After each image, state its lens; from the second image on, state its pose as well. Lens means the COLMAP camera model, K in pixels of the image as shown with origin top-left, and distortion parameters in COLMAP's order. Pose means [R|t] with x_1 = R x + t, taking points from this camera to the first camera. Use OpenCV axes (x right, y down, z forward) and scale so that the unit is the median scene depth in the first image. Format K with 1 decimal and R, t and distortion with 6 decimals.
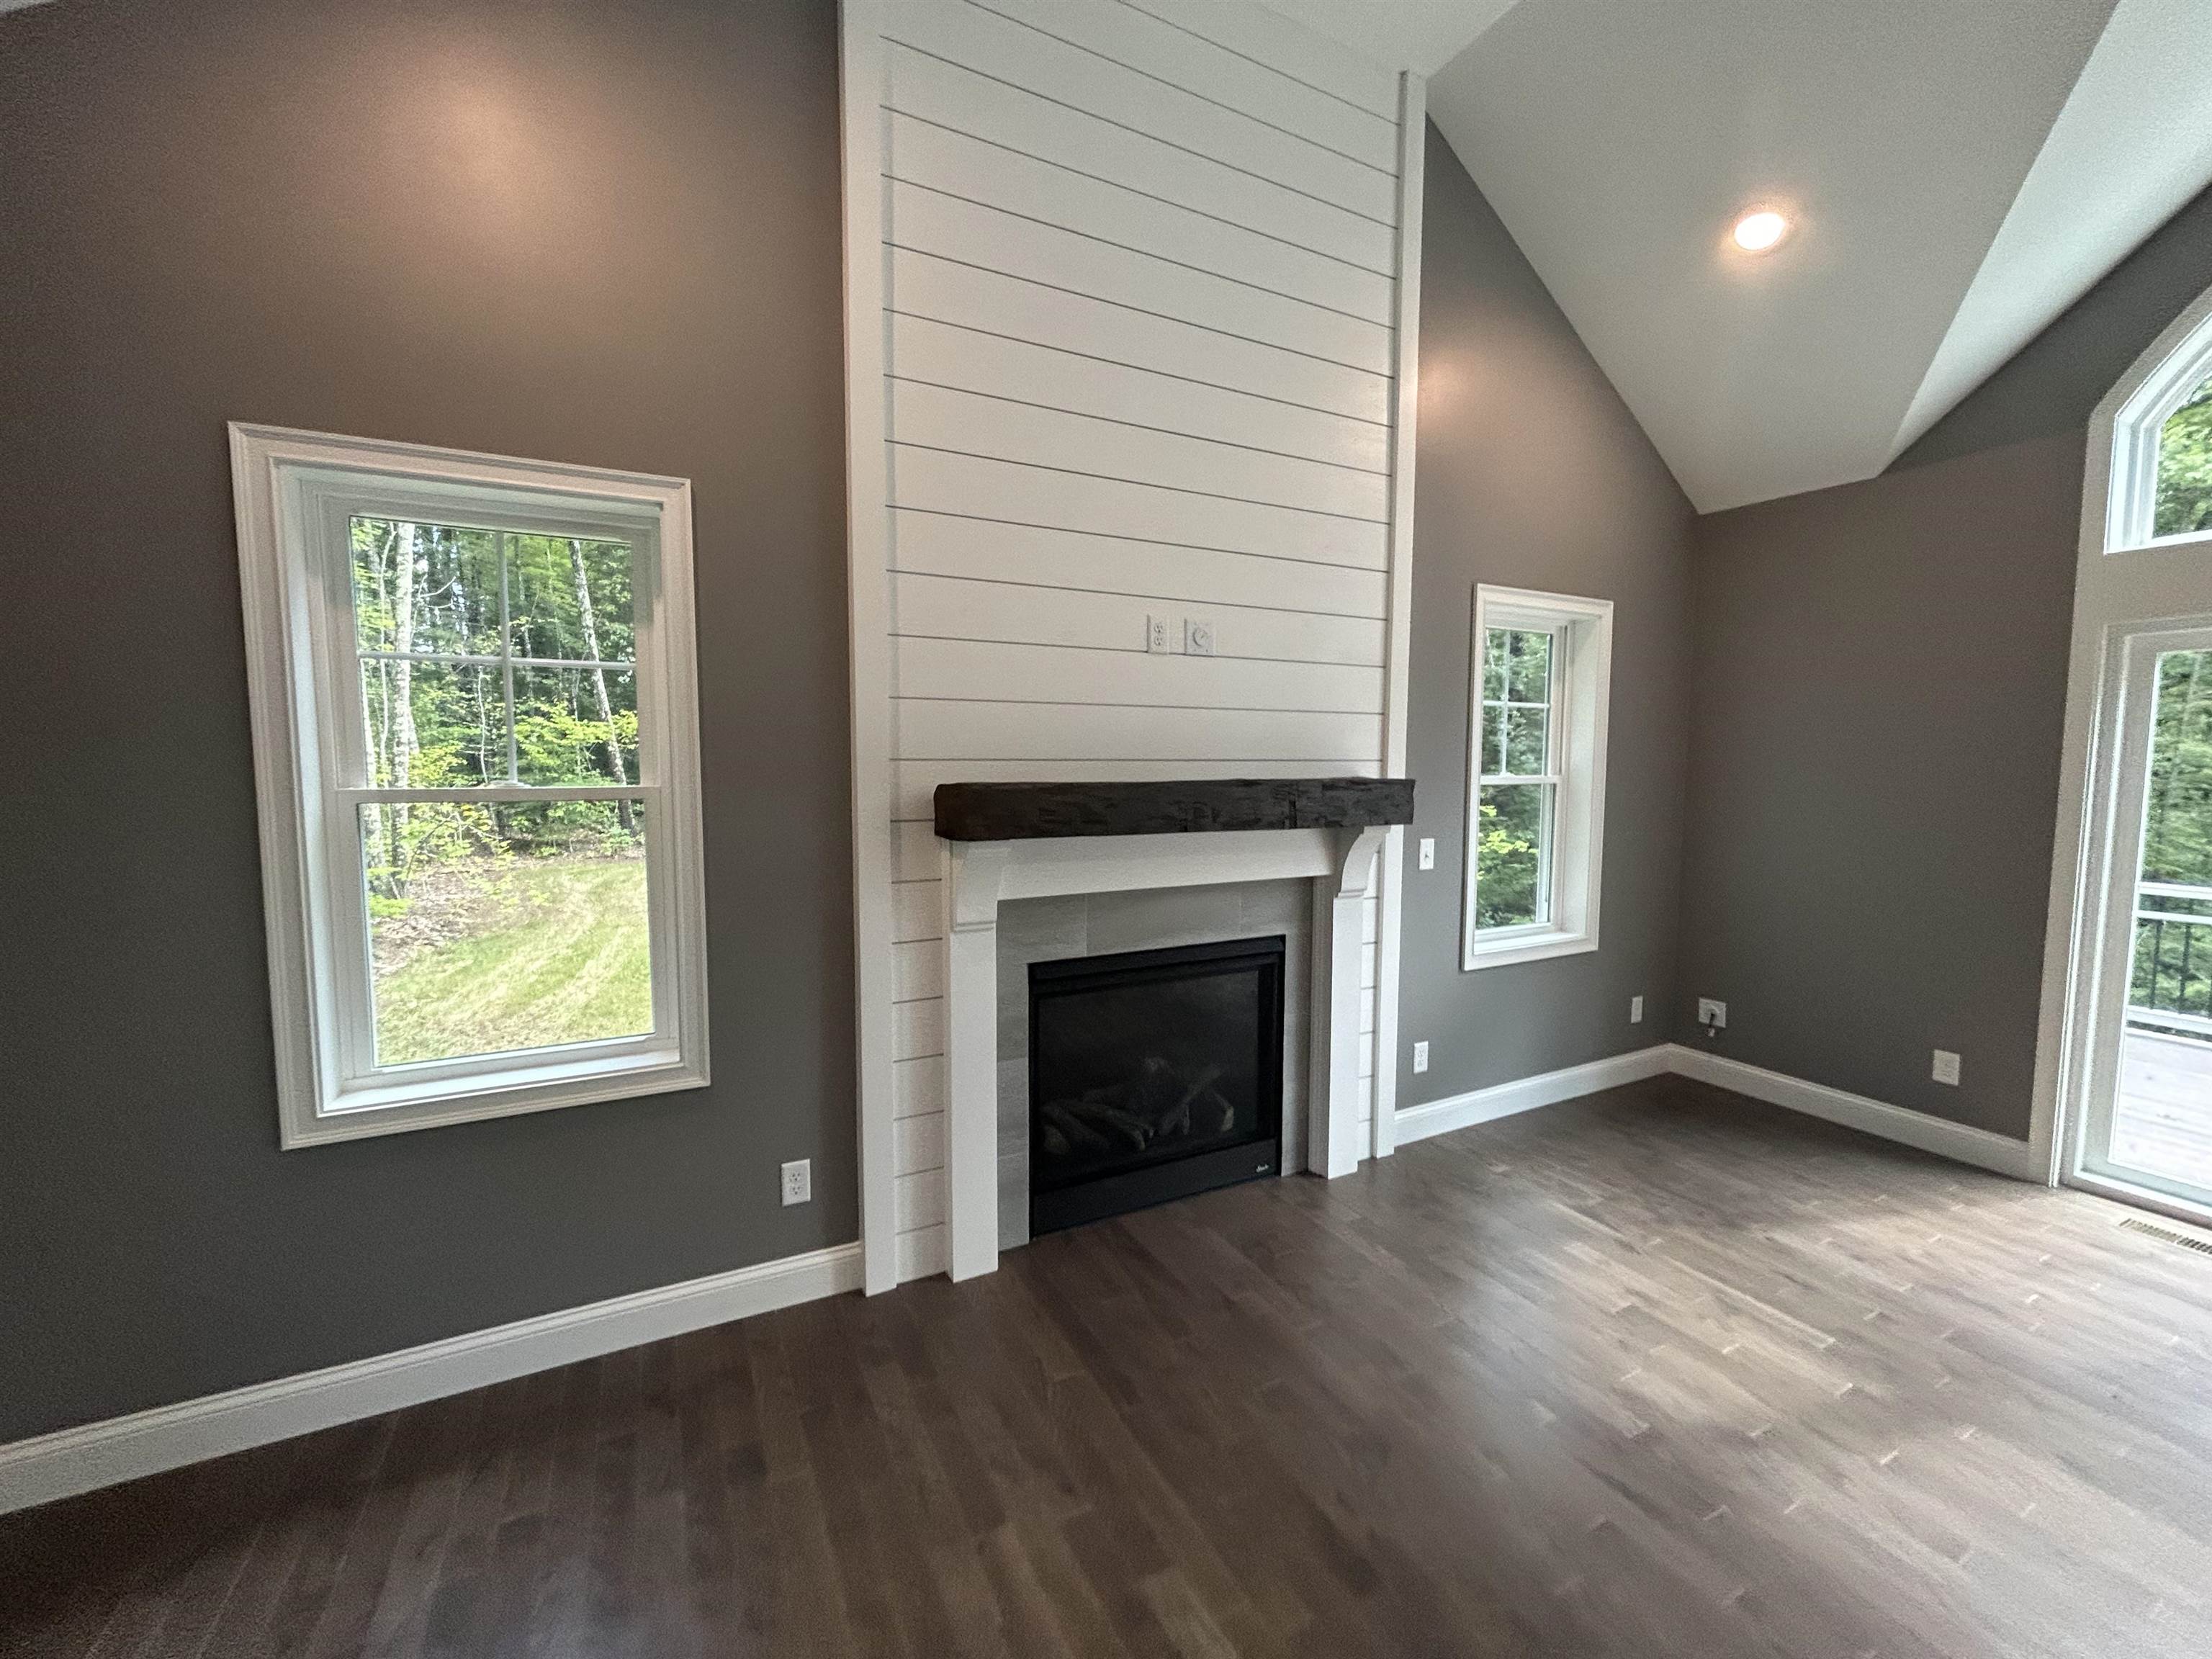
lens RADIAL K [[891.2, 0, 1107.0], [0, 891.2, 826.5], [0, 0, 1]] dist [-0.002602, 0.002120]
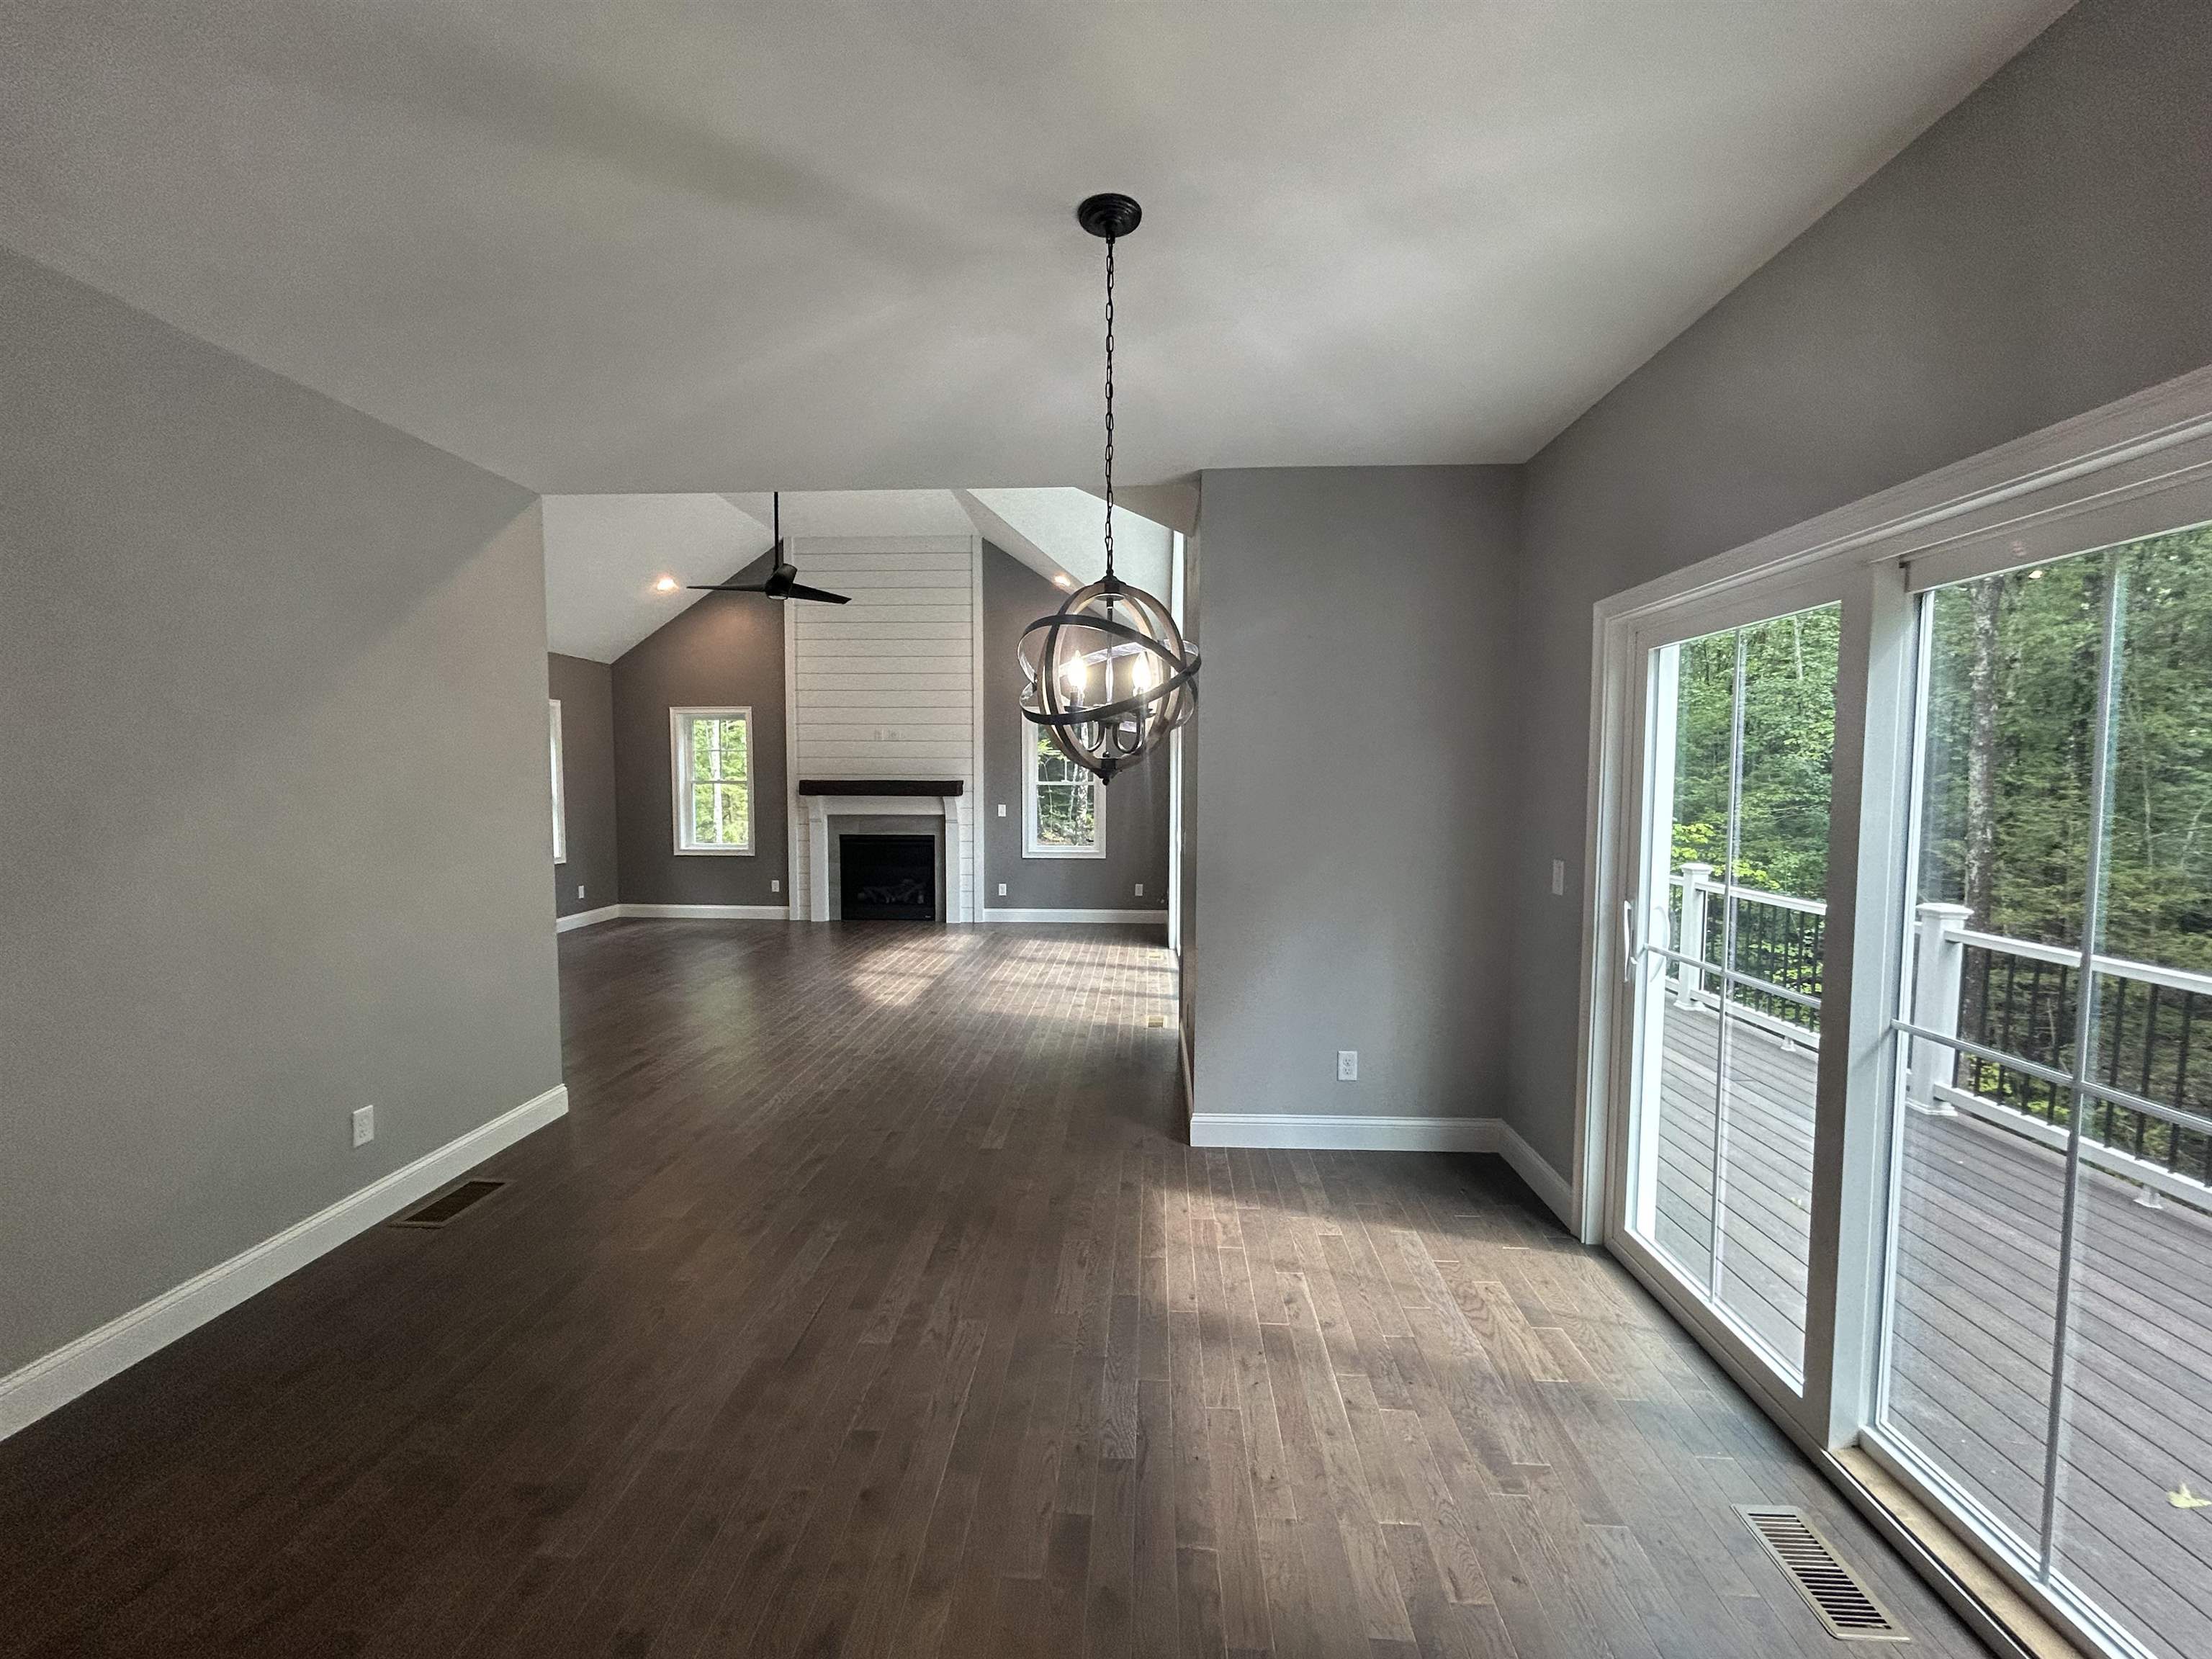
lens RADIAL K [[891.2, 0, 1104.5], [0, 891.2, 826.9], [0, 0, 1]] dist [-0.002602, 0.002120]
pose [[0.861407, 0.025767, -0.507262, 2.235593], [-0.040616, 0.999009, -0.018225, 0.131395], [0.506289, 0.036302, 0.861599, -1.256093]]
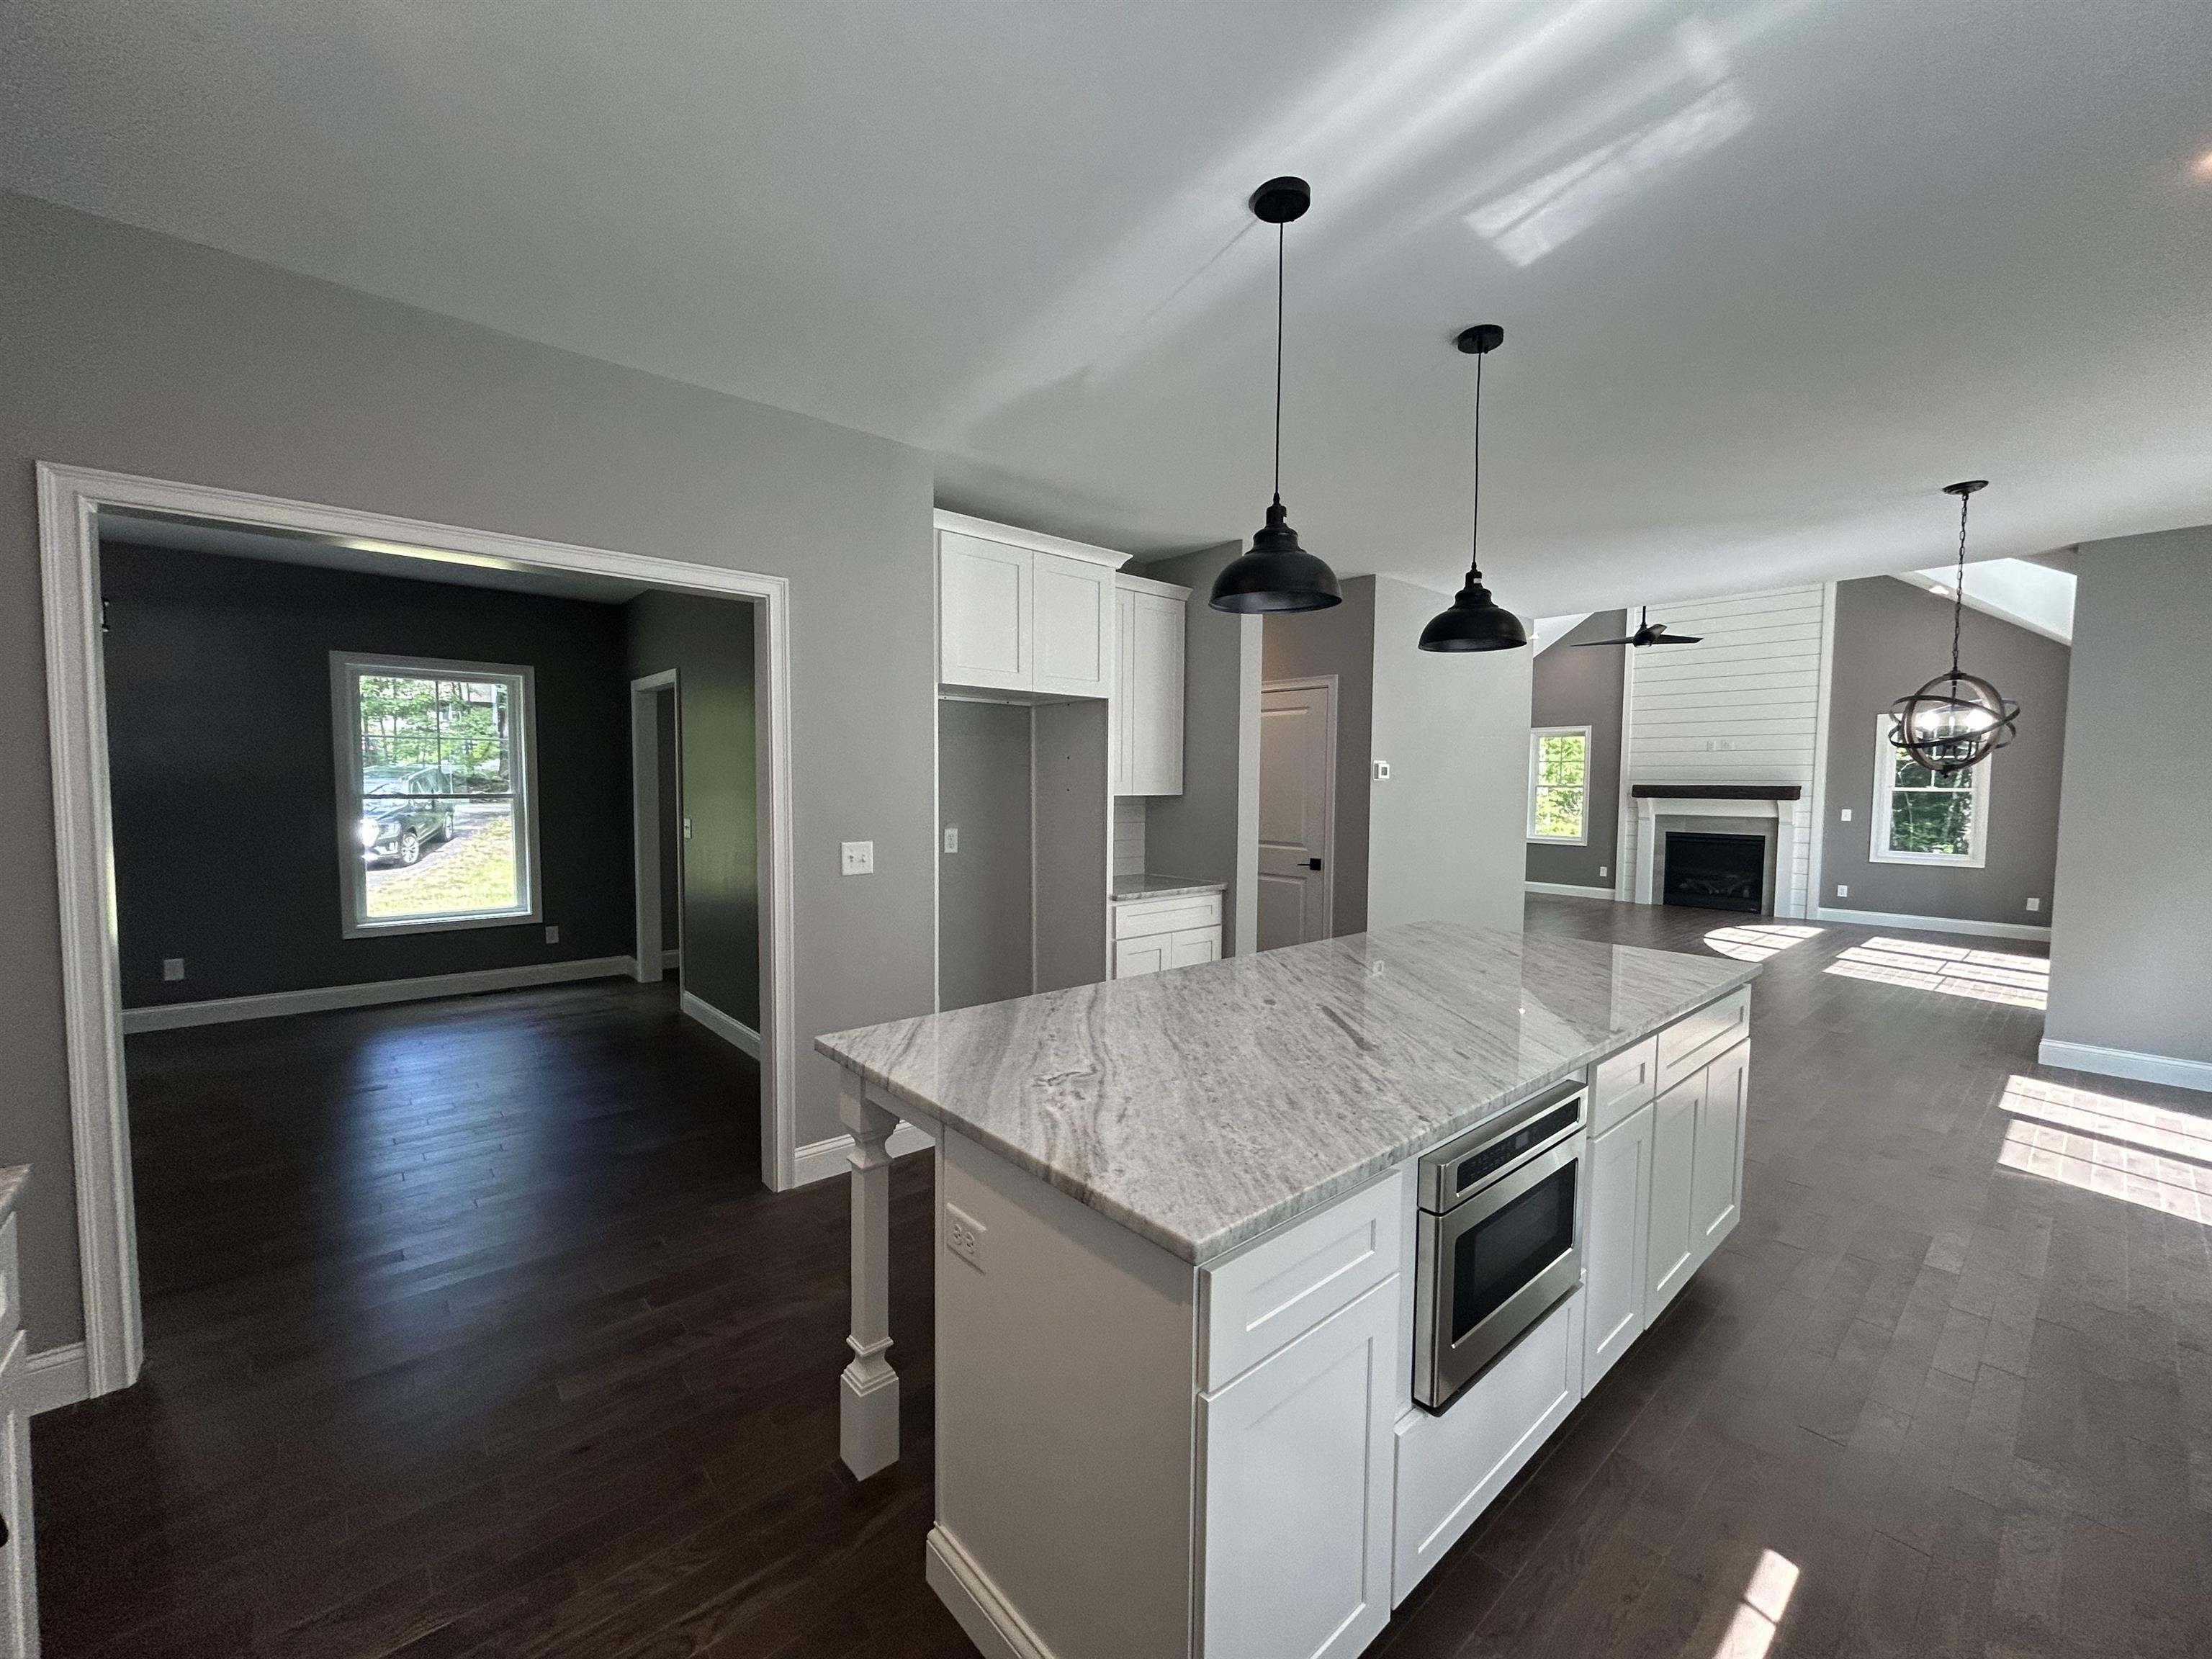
lens RADIAL K [[891.2, 0, 1117.1], [0, 891.2, 836.5], [0, 0, 1]] dist [-0.002602, 0.002120]
pose [[0.246601, 0.056398, -0.967475, 2.813744], [-0.087196, 0.995547, 0.035809, 0.222263], [0.965187, 0.075529, 0.250420, -2.096474]]
